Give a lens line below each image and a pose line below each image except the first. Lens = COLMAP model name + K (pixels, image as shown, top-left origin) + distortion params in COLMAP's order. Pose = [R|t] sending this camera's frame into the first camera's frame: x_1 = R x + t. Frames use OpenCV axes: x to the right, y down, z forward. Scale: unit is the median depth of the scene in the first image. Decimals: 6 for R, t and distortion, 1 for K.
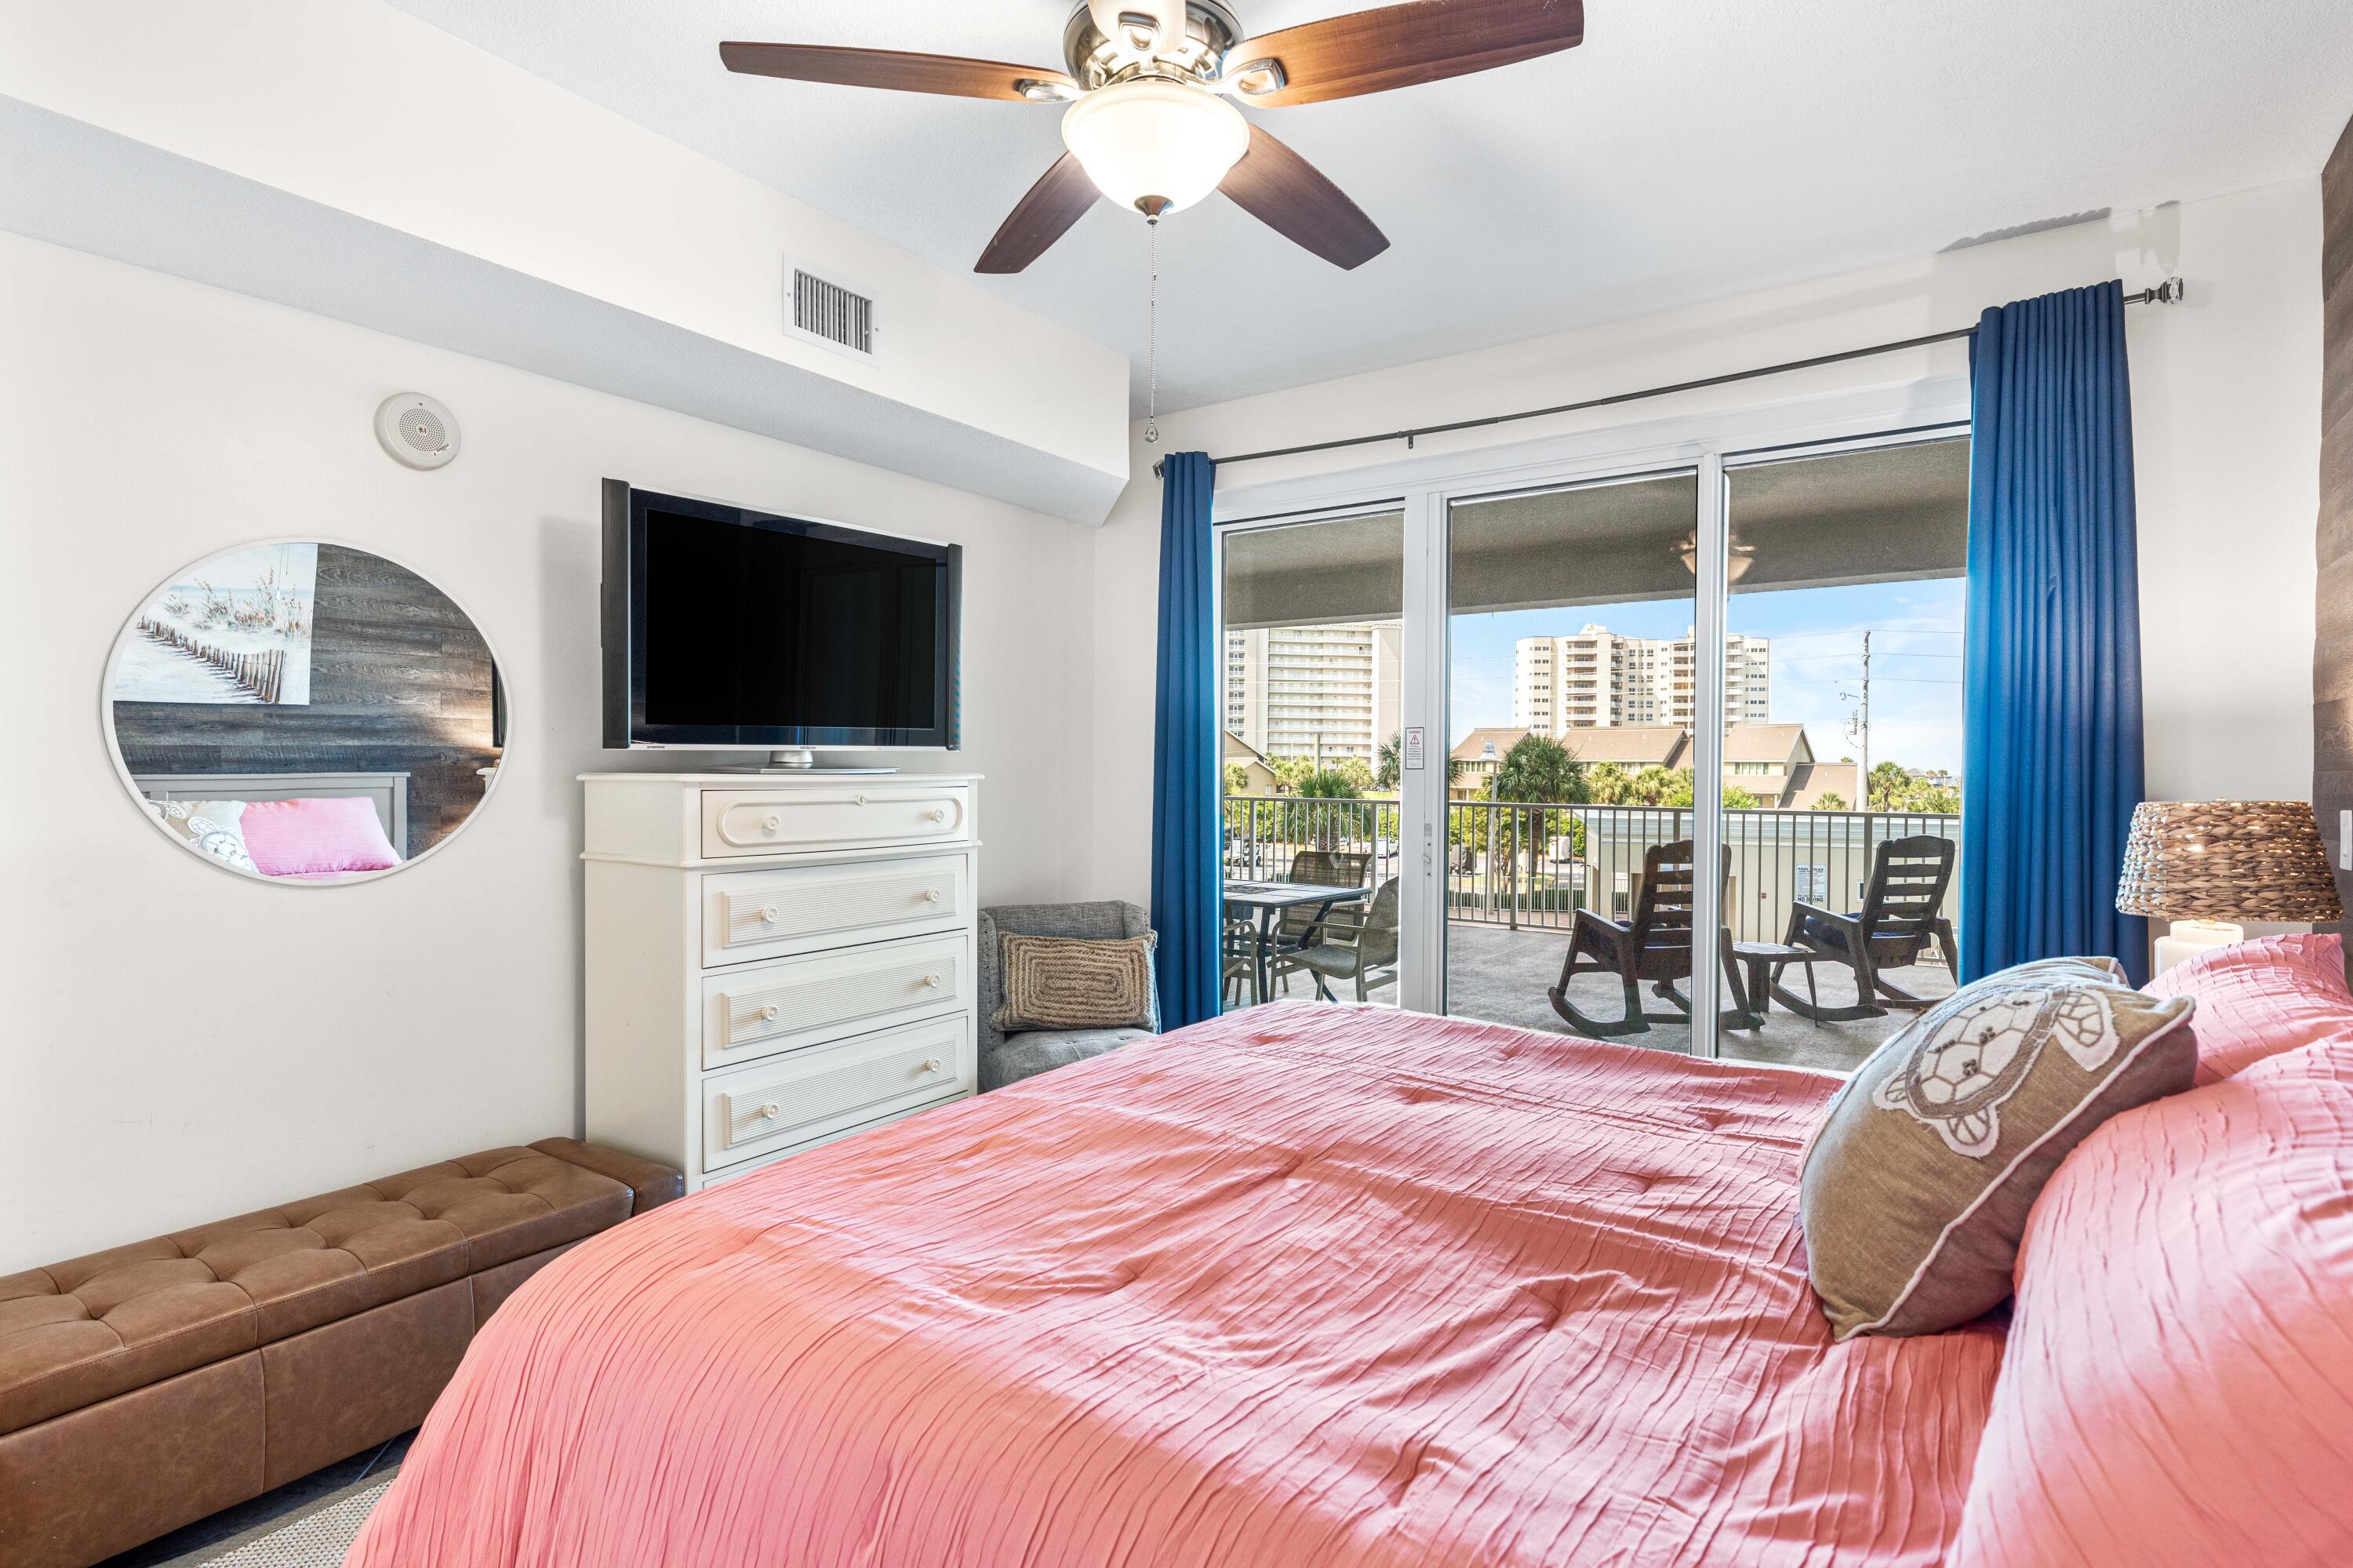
lens RADIAL K [[1194.5, 0, 1176.5], [0, 1194.5, 784.0], [0, 0, 1]] dist [0.001237, 0.000447]
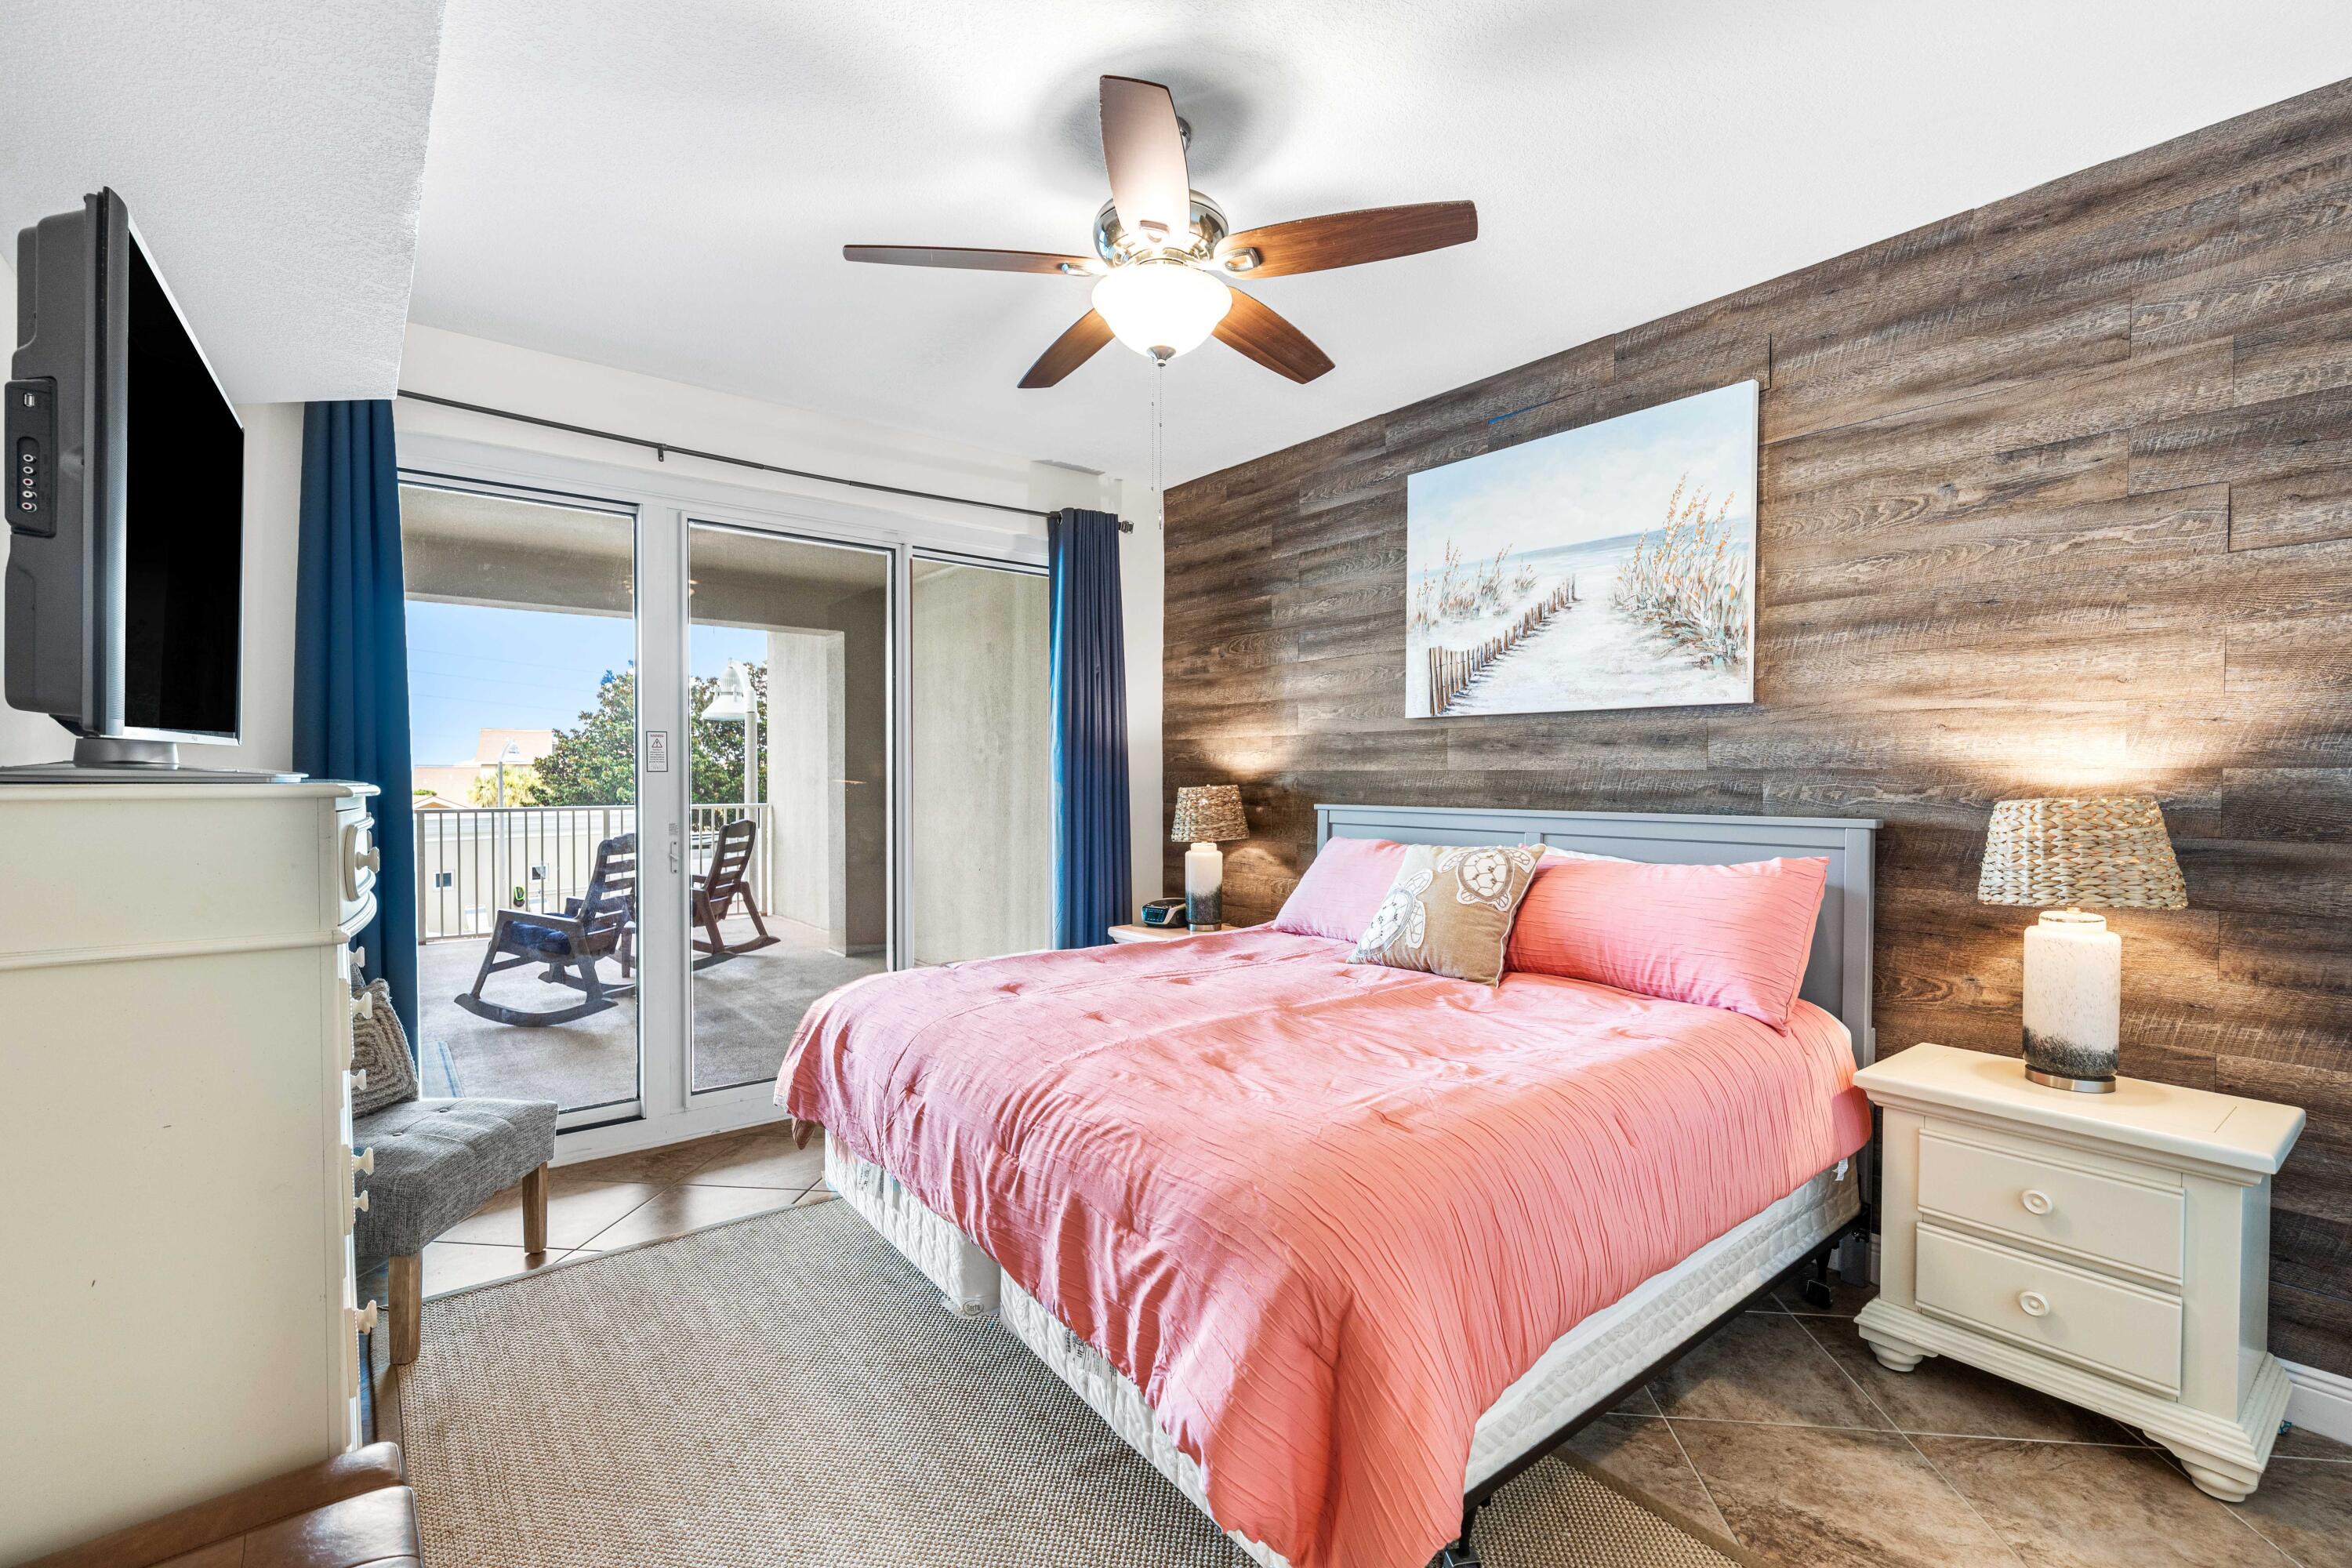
lens RADIAL K [[1050.2, 0, 1171.9], [0, 1050.2, 801.7], [0, 0, 1]] dist [0.001943, 0.000197]
pose [[0.263622, -0.028657, 0.964200, -0.565116], [0.011640, 0.999580, 0.026526, -0.005164], [-0.964556, 0.004231, 0.263845, 0.329384]]
